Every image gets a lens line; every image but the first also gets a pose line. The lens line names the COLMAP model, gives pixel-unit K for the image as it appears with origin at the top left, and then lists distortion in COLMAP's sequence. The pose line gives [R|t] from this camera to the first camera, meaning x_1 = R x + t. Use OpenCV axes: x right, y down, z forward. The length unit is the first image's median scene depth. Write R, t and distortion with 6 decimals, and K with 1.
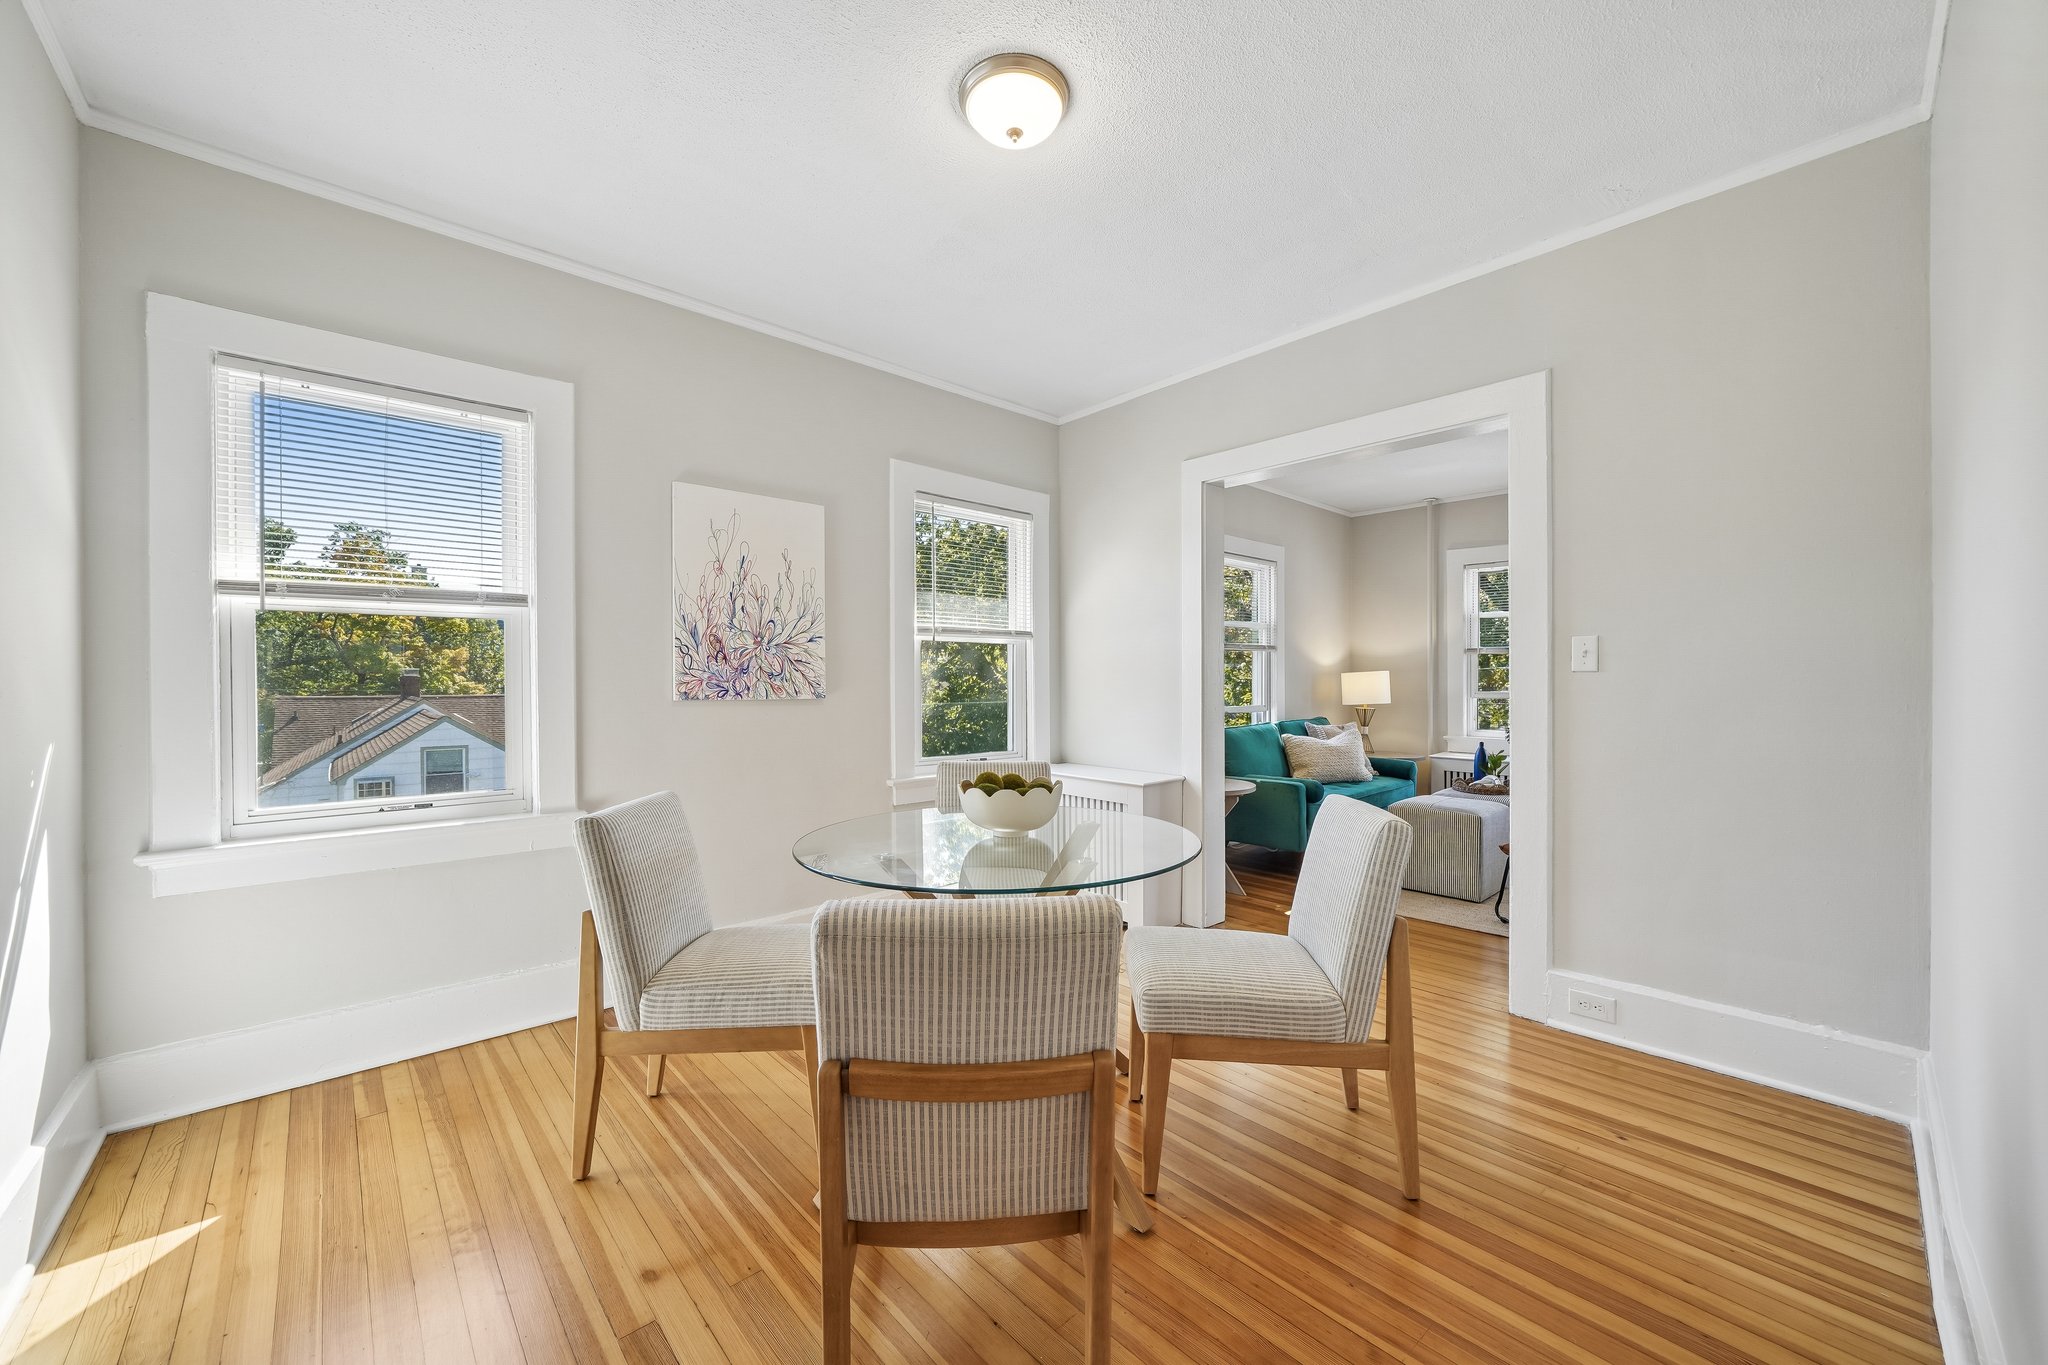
lens RADIAL K [[773.0, 0, 1026.2], [0, 773.0, 689.0], [0, 0, 1]] dist [-0.015687, 0.000220]
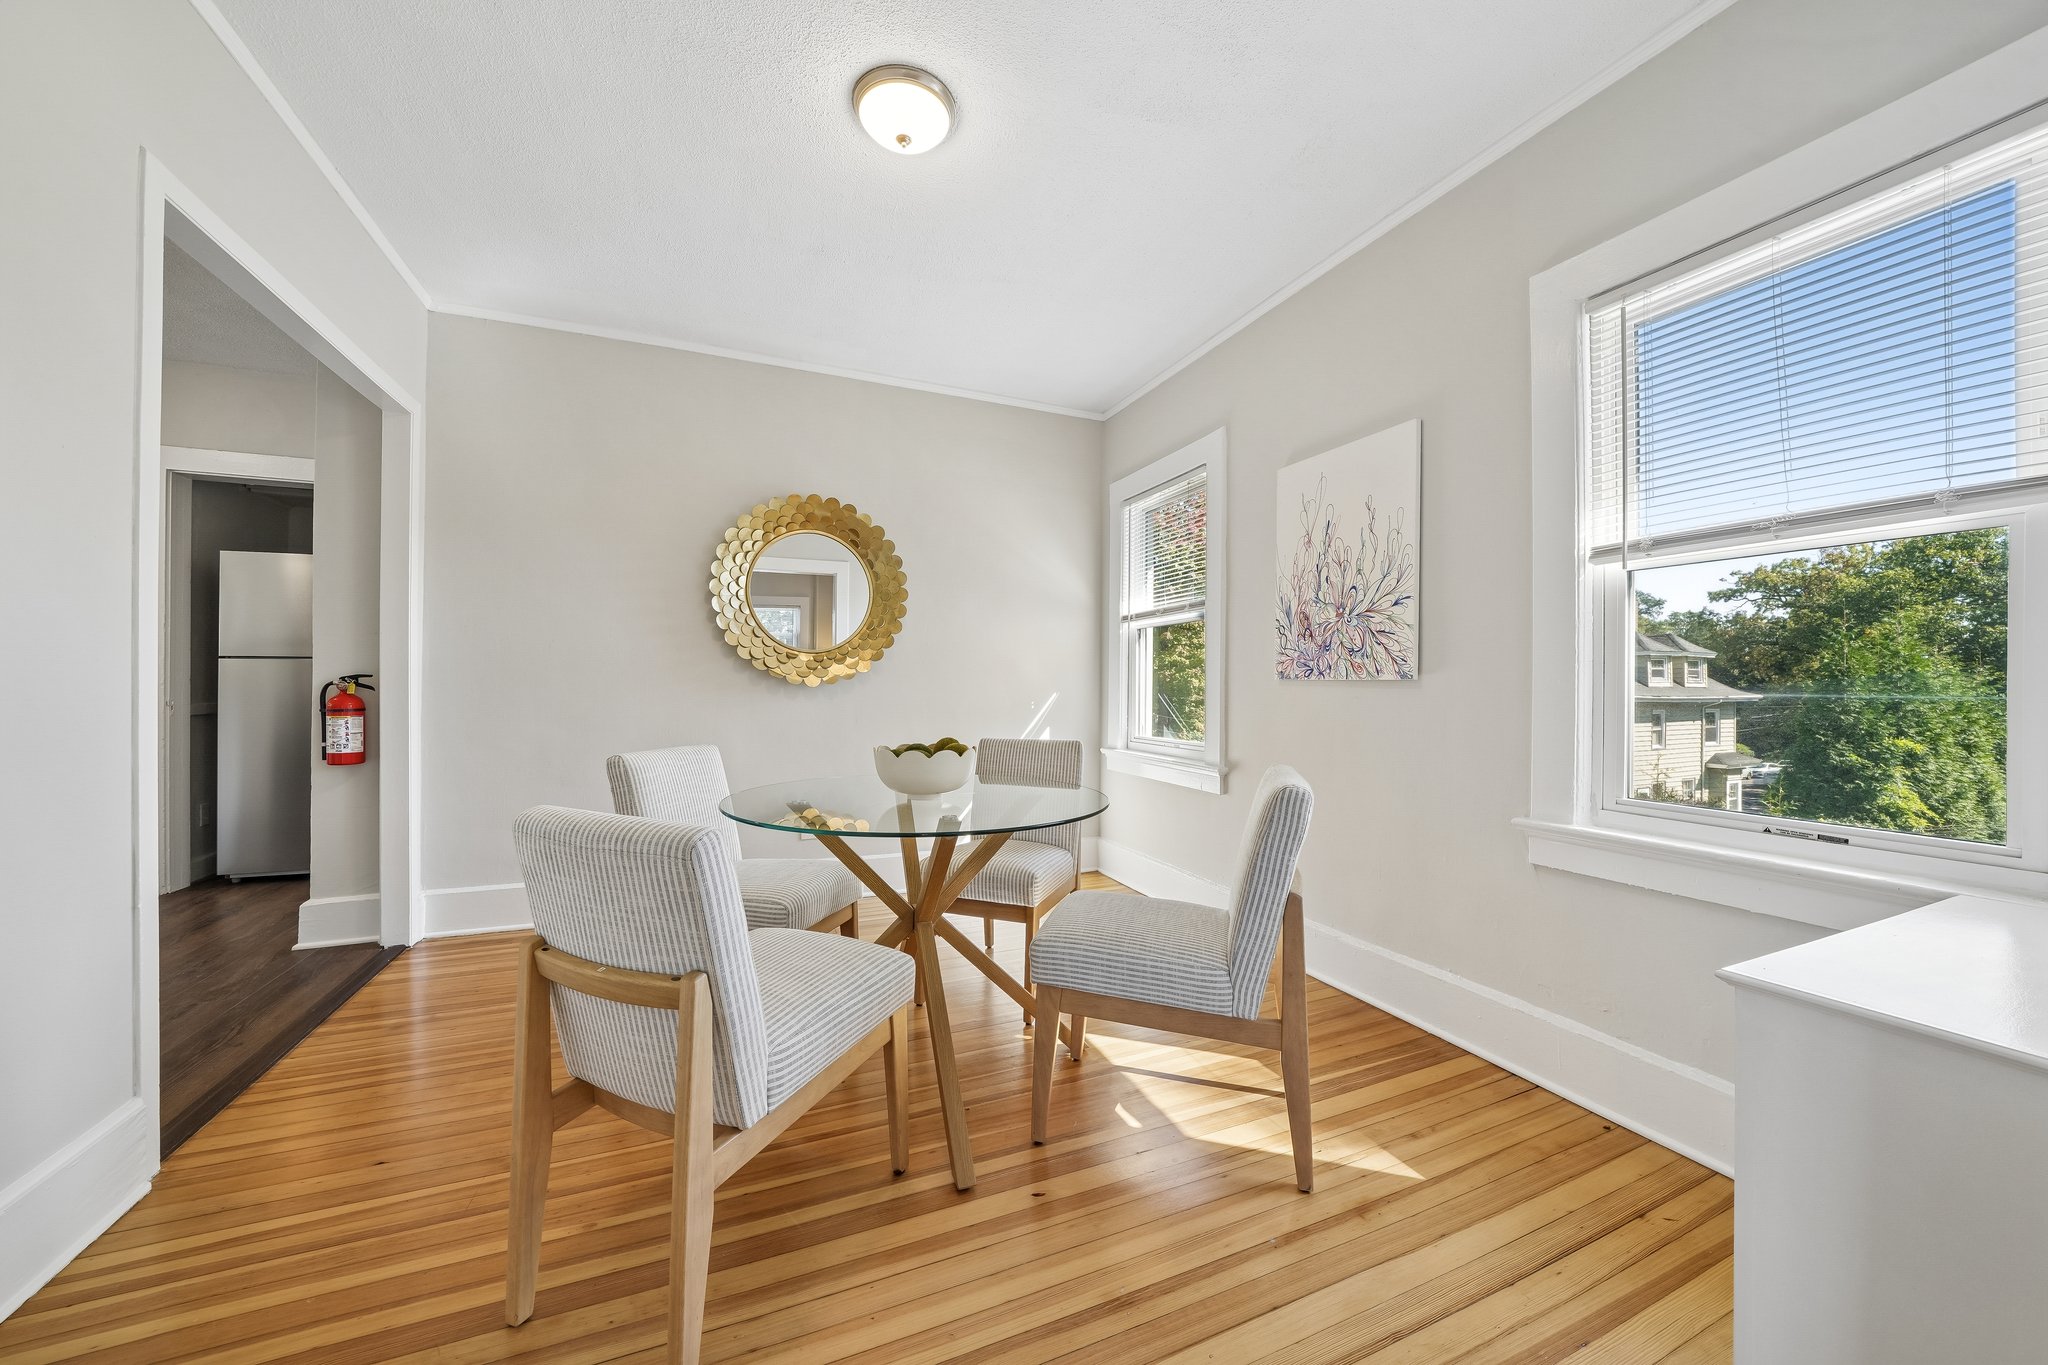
lens RADIAL K [[743.8, 0, 1025.2], [0, 743.8, 680.2], [0, 0, 1]] dist [-0.000822, -0.000060]
pose [[-0.326966, -0.006434, -0.945014, 0.553919], [-0.015222, 0.999883, -0.001540, 0.020406], [0.944914, 0.013882, -0.327025, 0.922455]]
